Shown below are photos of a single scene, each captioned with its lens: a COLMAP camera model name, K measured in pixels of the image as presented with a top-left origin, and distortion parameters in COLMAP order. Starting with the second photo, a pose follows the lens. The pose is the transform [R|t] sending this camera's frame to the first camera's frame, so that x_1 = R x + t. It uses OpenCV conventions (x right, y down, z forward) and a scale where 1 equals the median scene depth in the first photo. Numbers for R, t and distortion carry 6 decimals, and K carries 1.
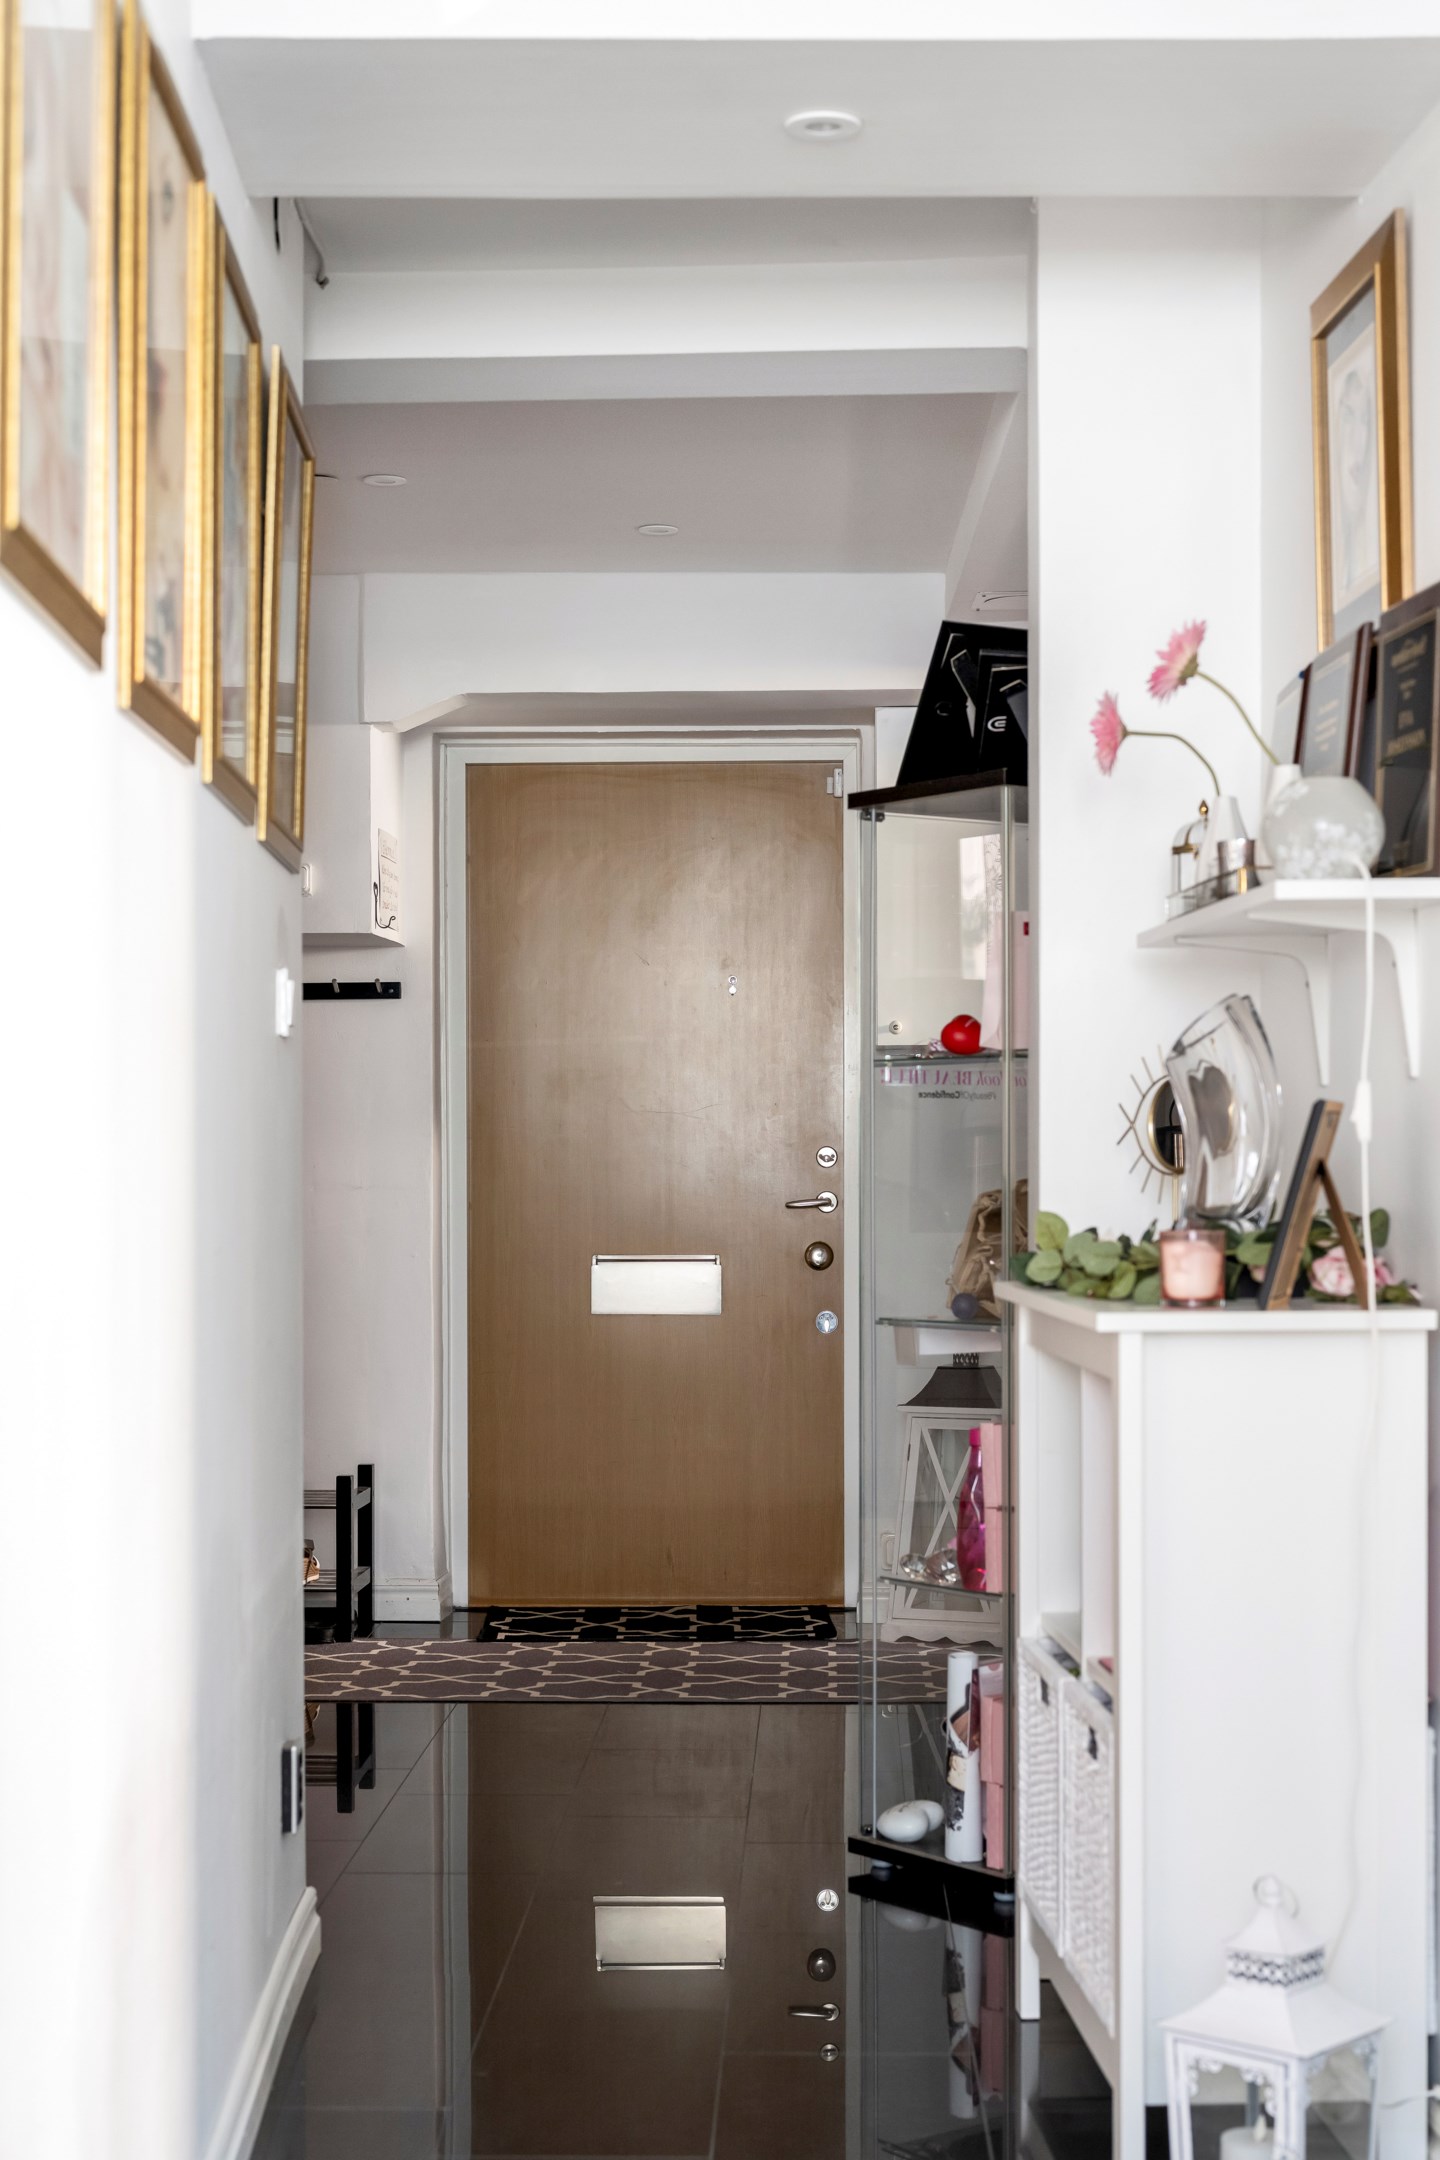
lens RADIAL K [[3034.9, 0, 724.2], [0, 3034.9, 1082.3], [0, 0, 1]] dist [-0.004707, 0.000000]
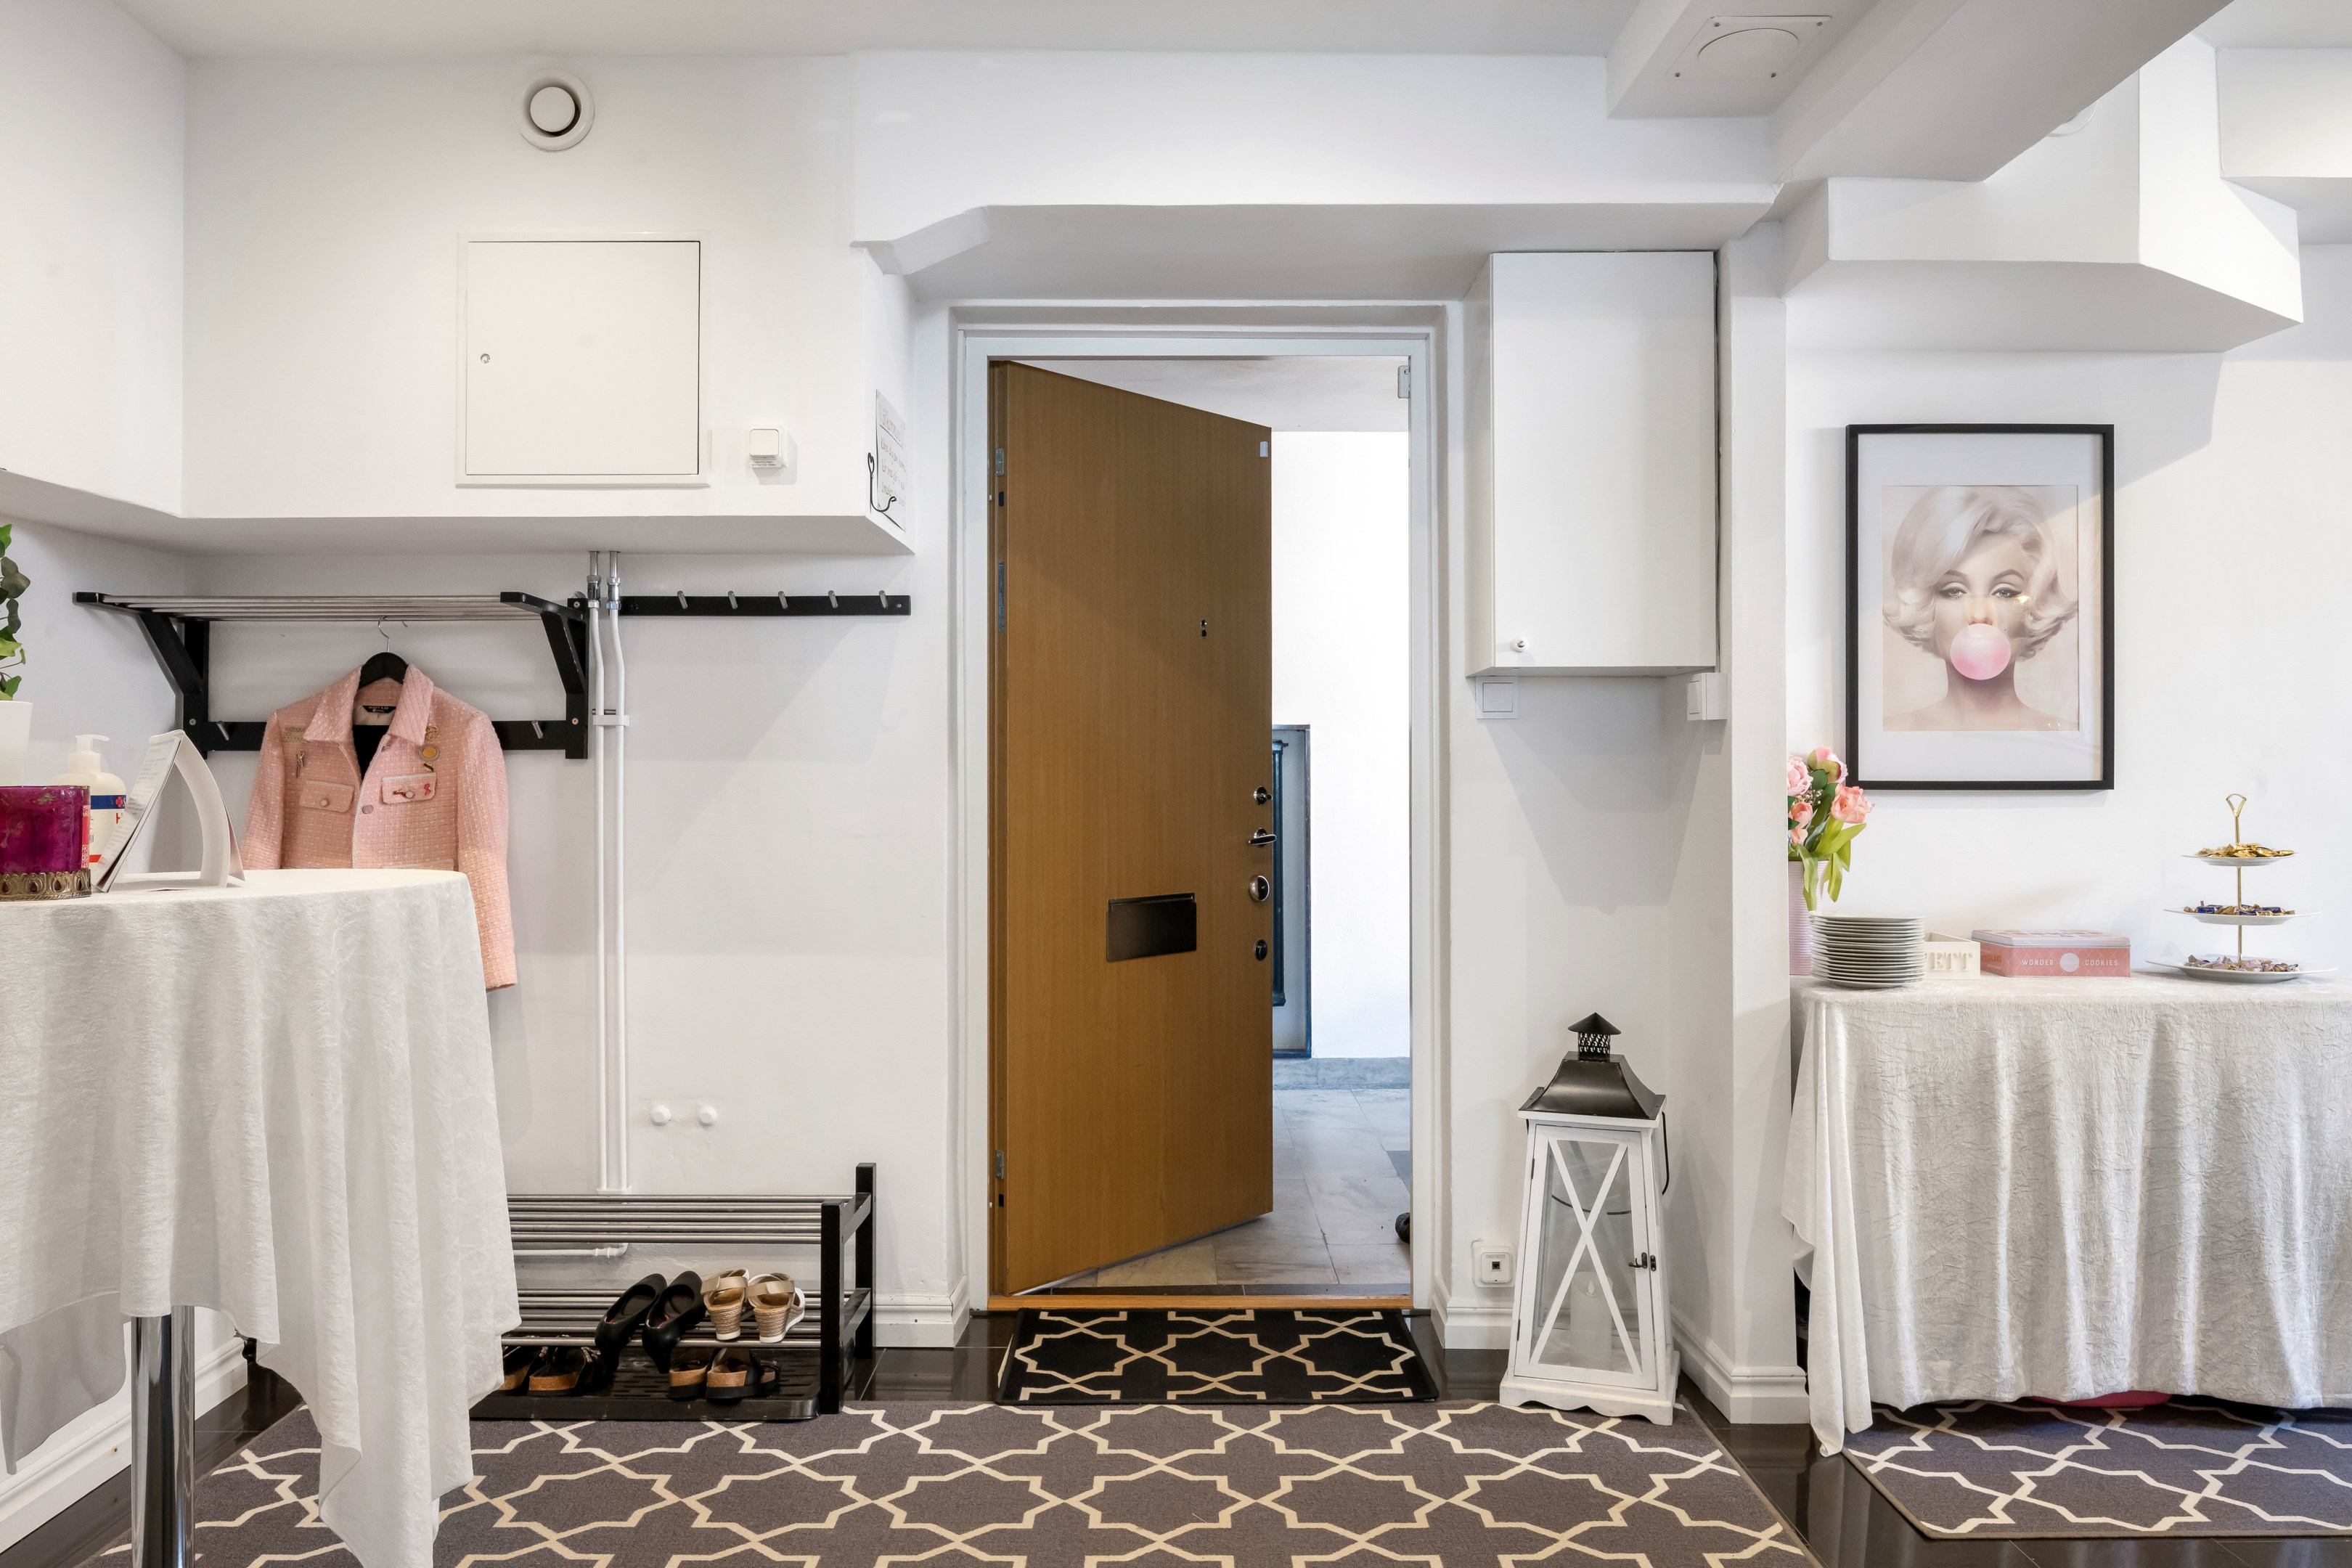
lens RADIAL K [[1605.3, 0, 1163.0], [0, 1605.3, 777.2], [0, 0, 1]] dist [-0.008313, -0.001427]
pose [[0.999747, 0.004303, 0.022065, -0.045935], [-0.004834, 0.999699, 0.024052, 0.007058], [-0.021955, -0.024153, 0.999467, 0.556096]]
